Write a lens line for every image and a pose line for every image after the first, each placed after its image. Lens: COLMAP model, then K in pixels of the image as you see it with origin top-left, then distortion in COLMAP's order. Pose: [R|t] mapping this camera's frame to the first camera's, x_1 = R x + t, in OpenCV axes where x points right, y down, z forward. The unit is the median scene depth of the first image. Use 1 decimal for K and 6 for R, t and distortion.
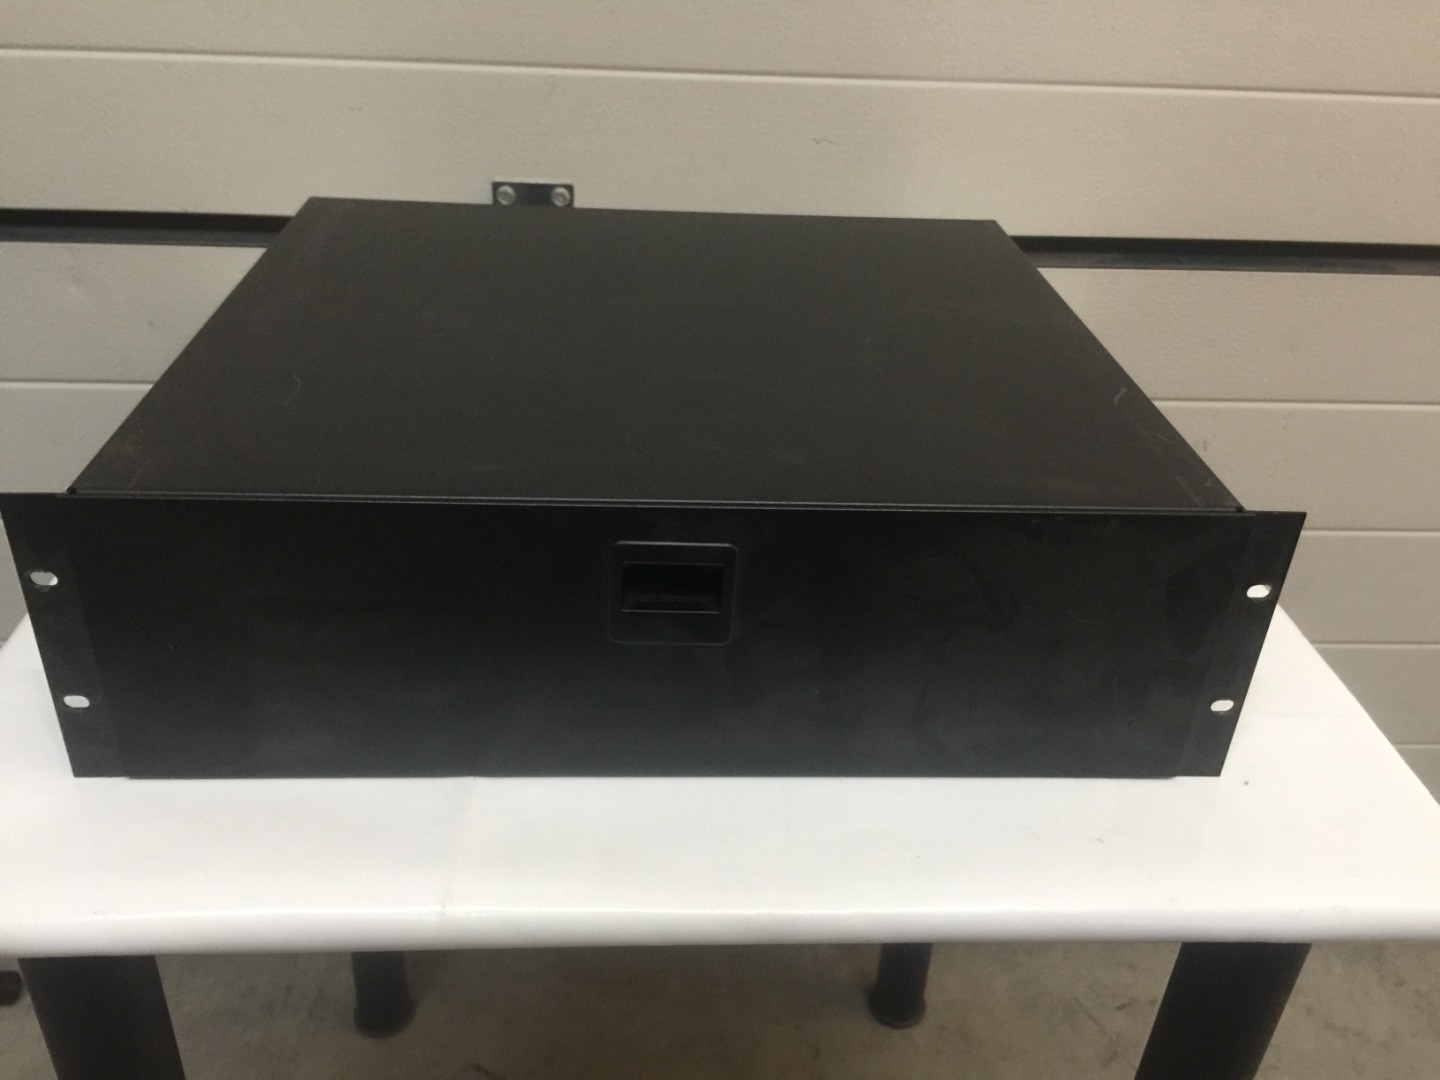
lens RADIAL K [[1217.2, 0, 702.7], [0, 1217.2, 535.6], [0, 0, 1]] dist [0.009082, -0.006816]
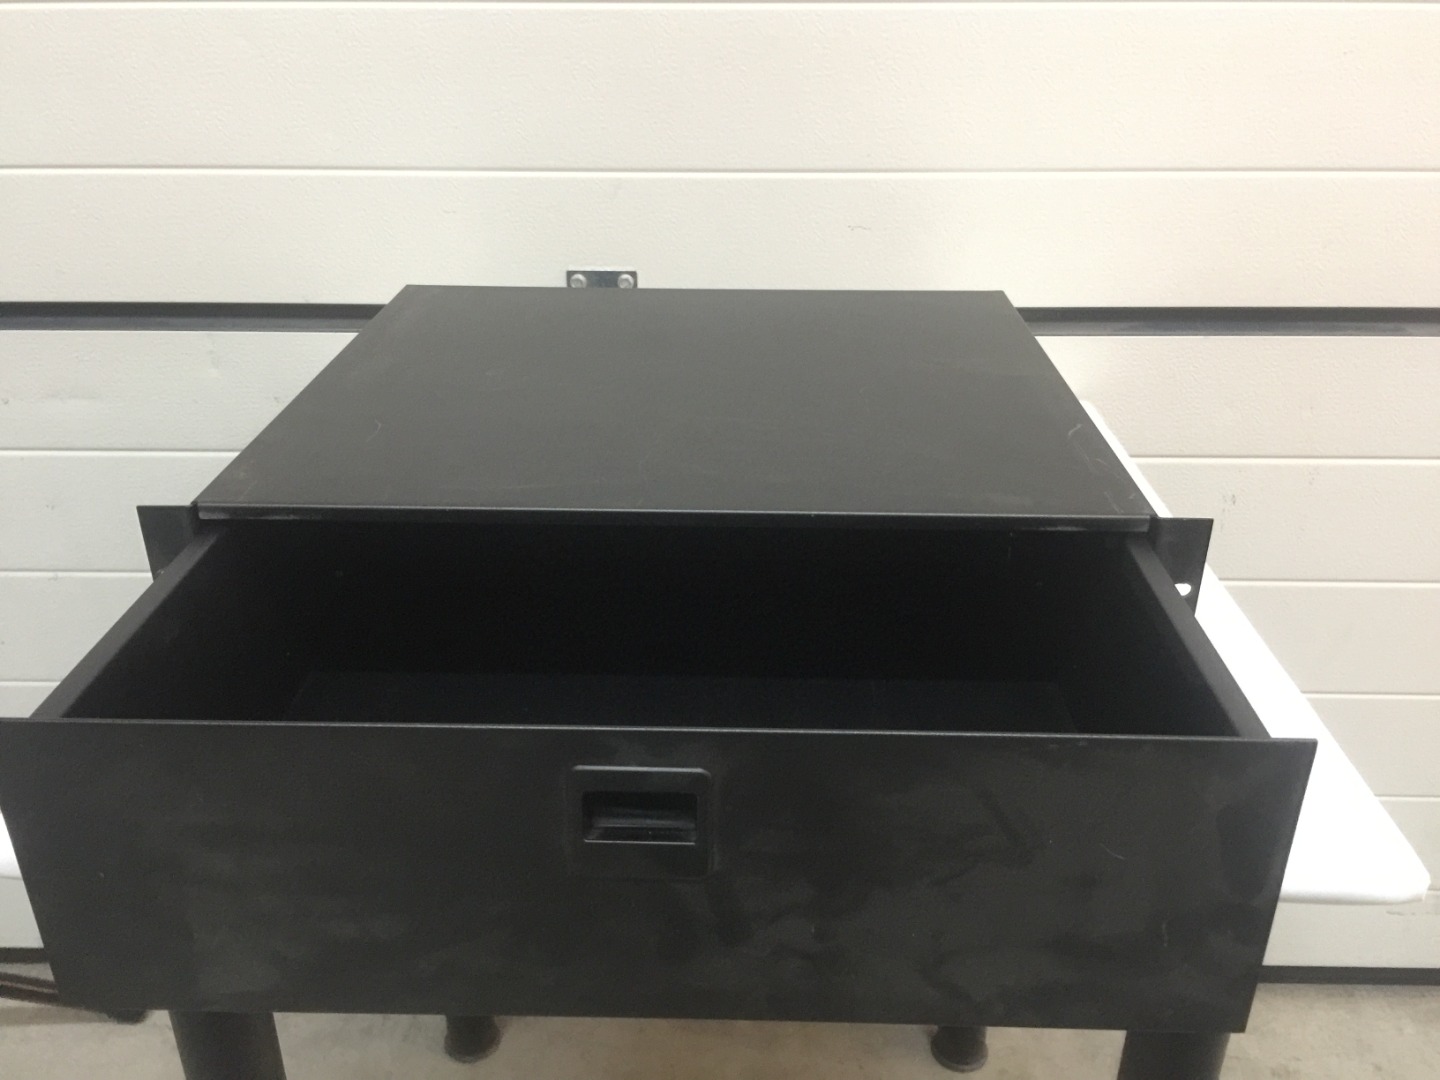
lens RADIAL K [[1226.8, 0, 720.0], [0, 1226.8, 540.0], [0, 0, 1]] dist [0.013804, -0.003656]
pose [[0.995920, -0.005200, -0.090087, 0.073280], [-0.001887, 0.996920, -0.078400, 0.051957], [0.090217, 0.078250, 0.992843, -0.112268]]
